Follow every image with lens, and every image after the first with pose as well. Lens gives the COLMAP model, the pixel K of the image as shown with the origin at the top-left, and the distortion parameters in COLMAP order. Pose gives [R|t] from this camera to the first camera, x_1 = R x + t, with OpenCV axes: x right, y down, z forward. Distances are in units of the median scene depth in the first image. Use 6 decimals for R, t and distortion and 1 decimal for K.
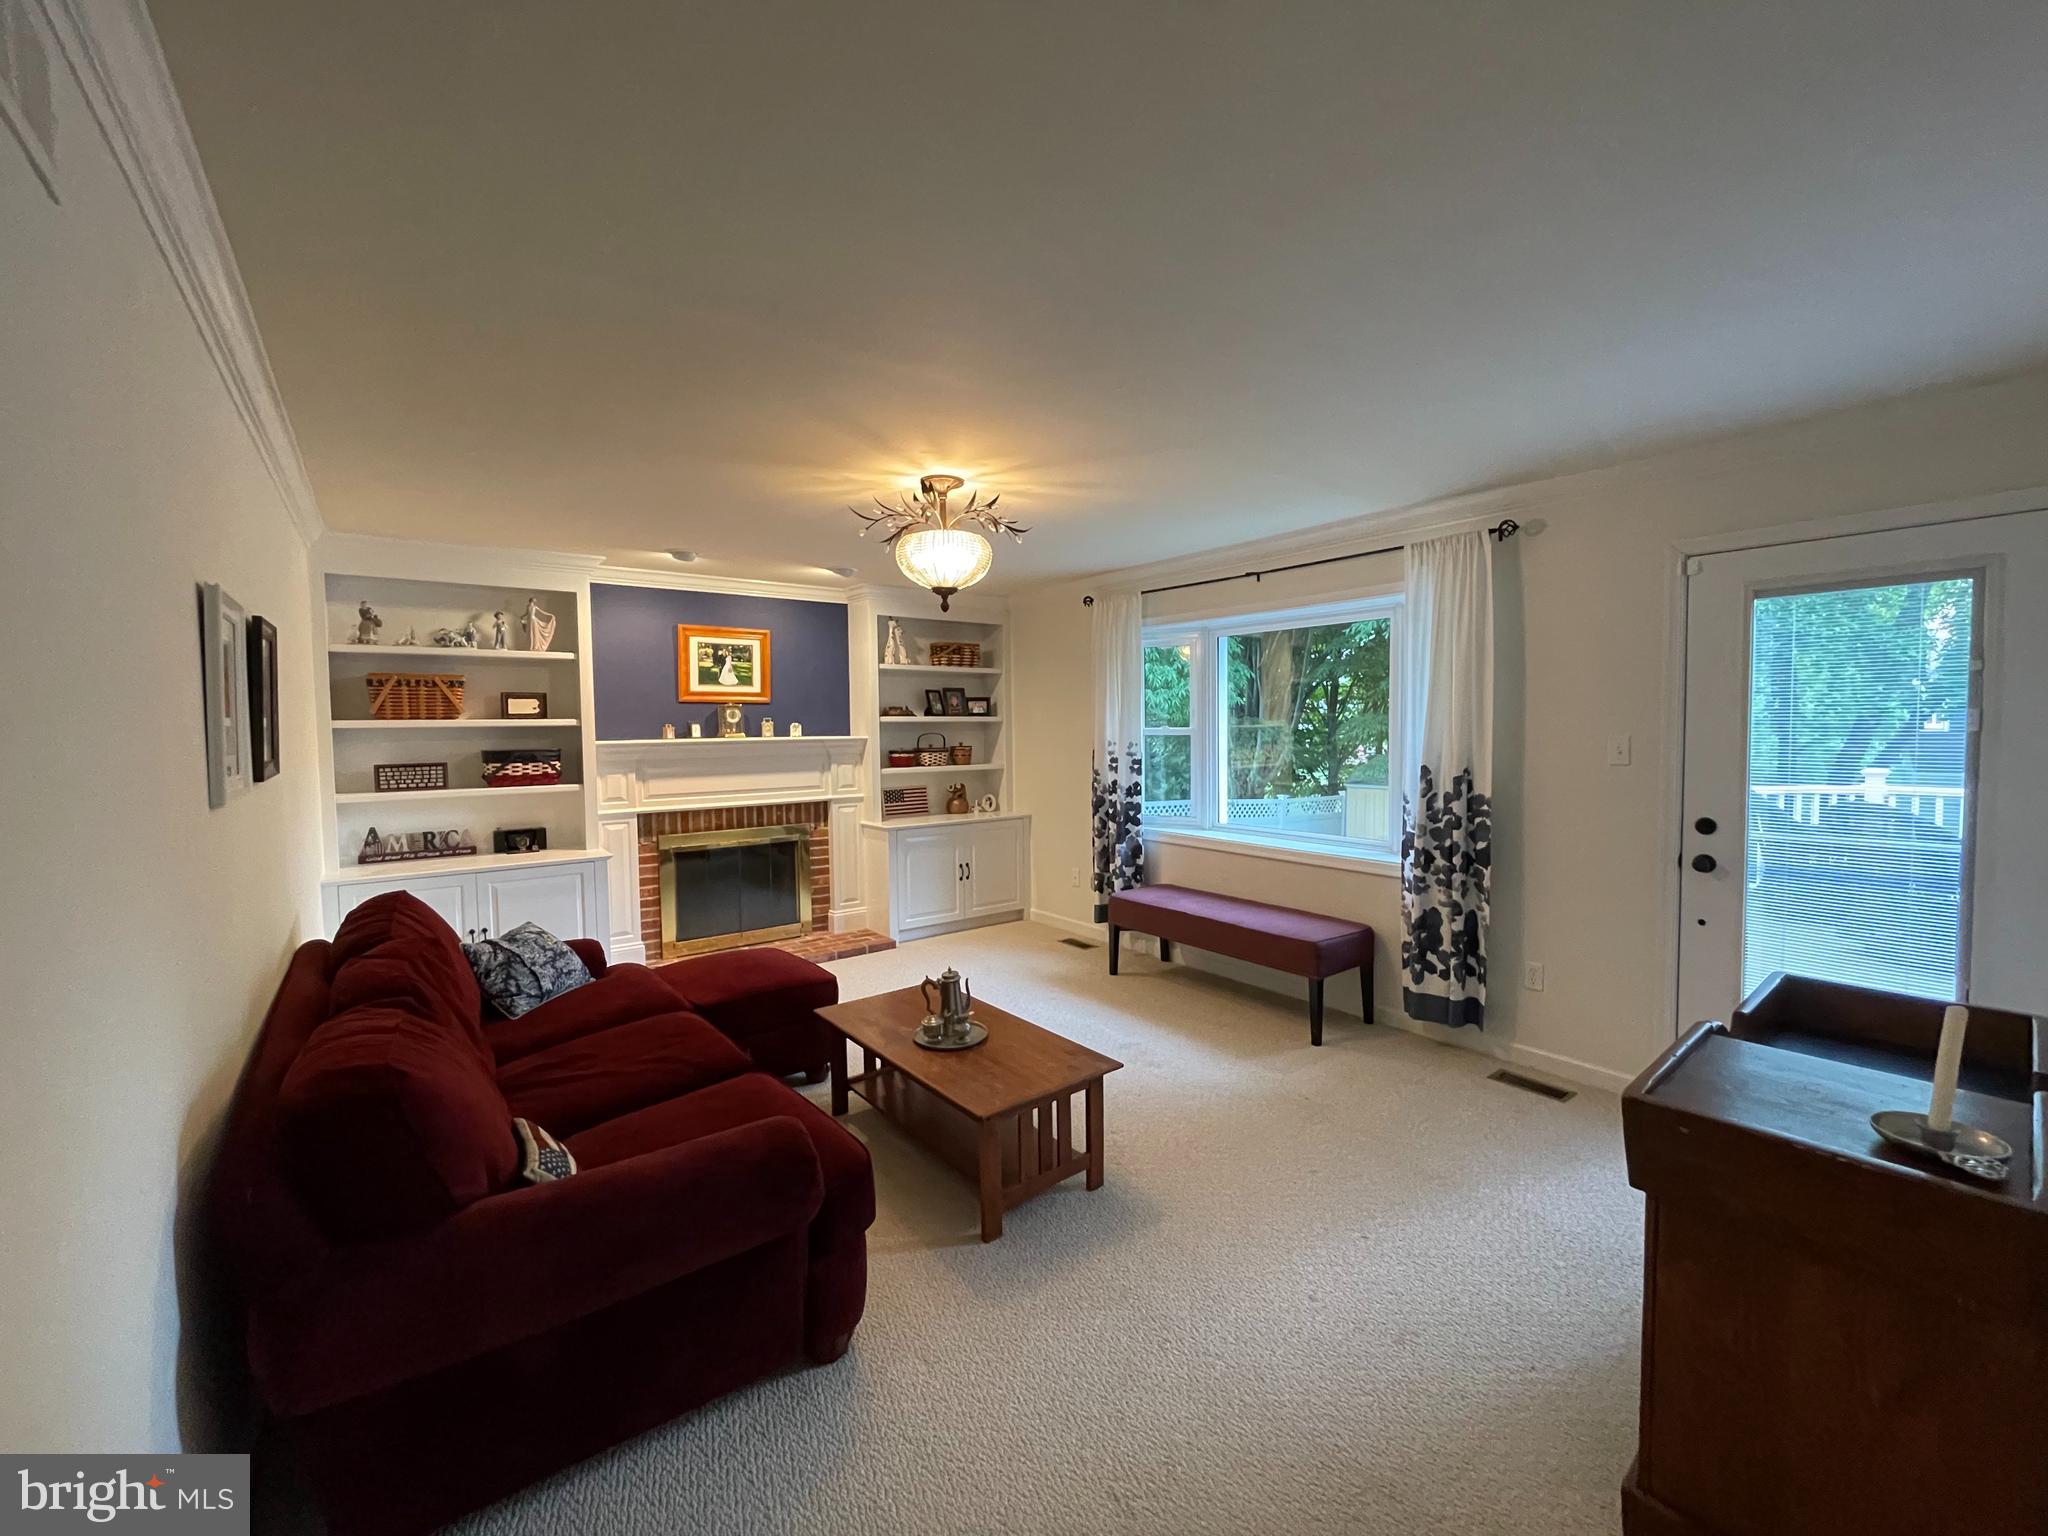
lens RADIAL K [[828.7, 0, 1024.0], [0, 828.7, 768.0], [0, 0, 1]] dist [-0.012096, 0.000029]
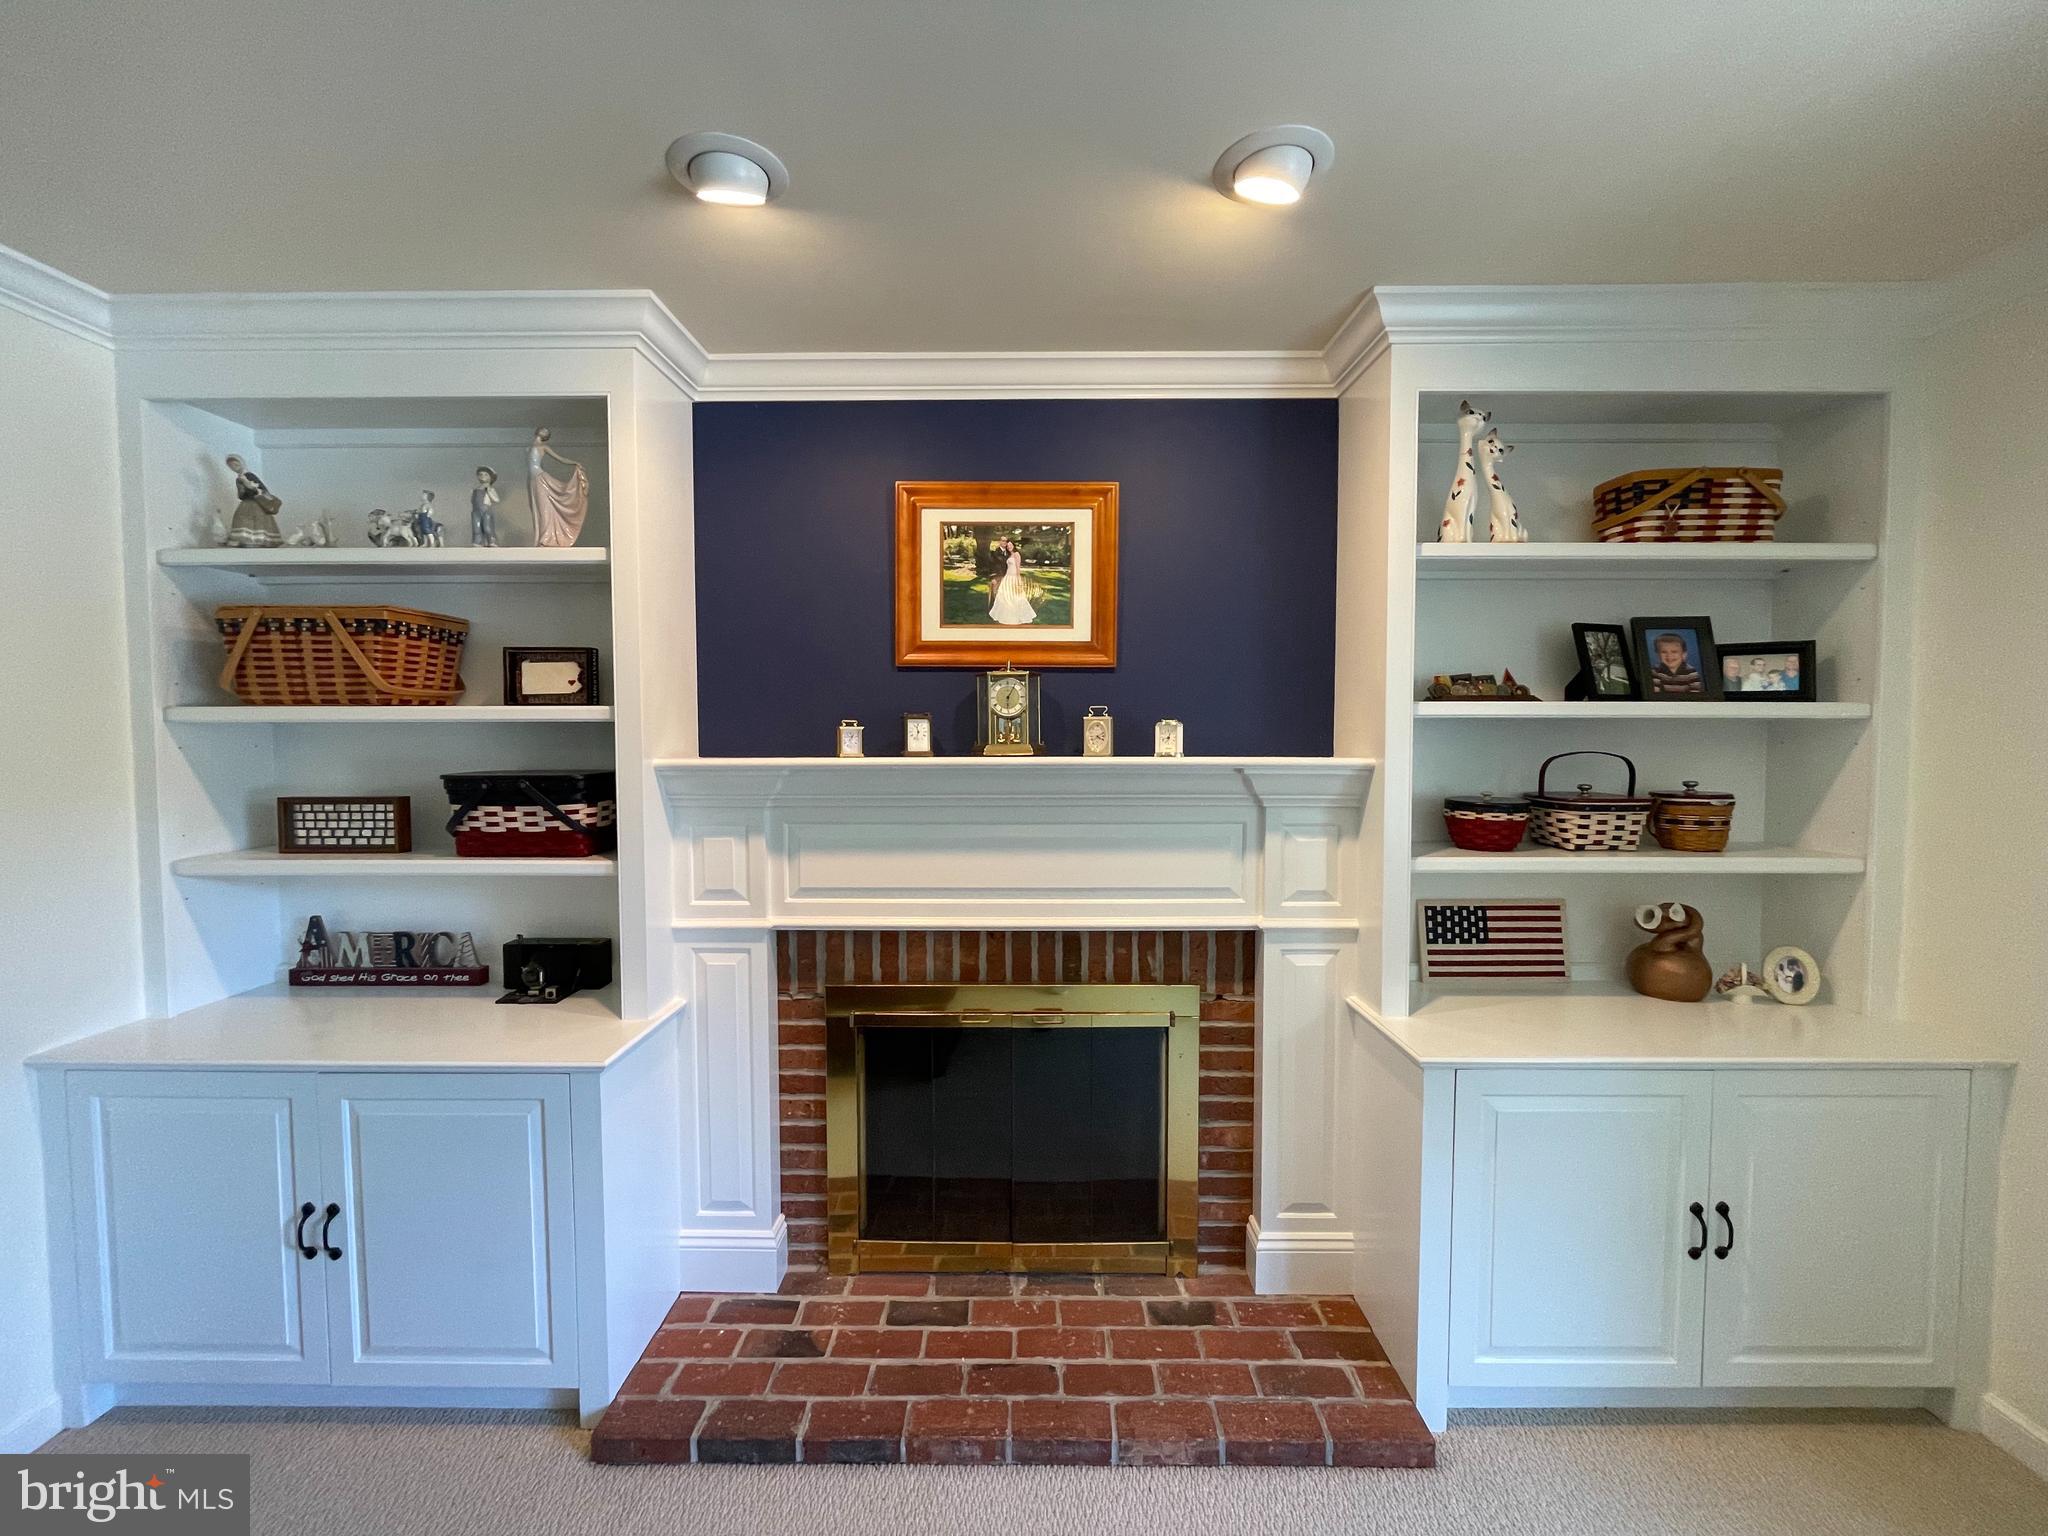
lens RADIAL K [[828.7, 0, 1024.0], [0, 828.7, 768.0], [0, 0, 1]] dist [-0.012096, 0.000029]
pose [[0.793143, 0.035838, -0.607980, -0.100675], [-0.039295, 0.999198, 0.007637, -0.032616], [0.607766, 0.017833, 0.793916, 0.665331]]
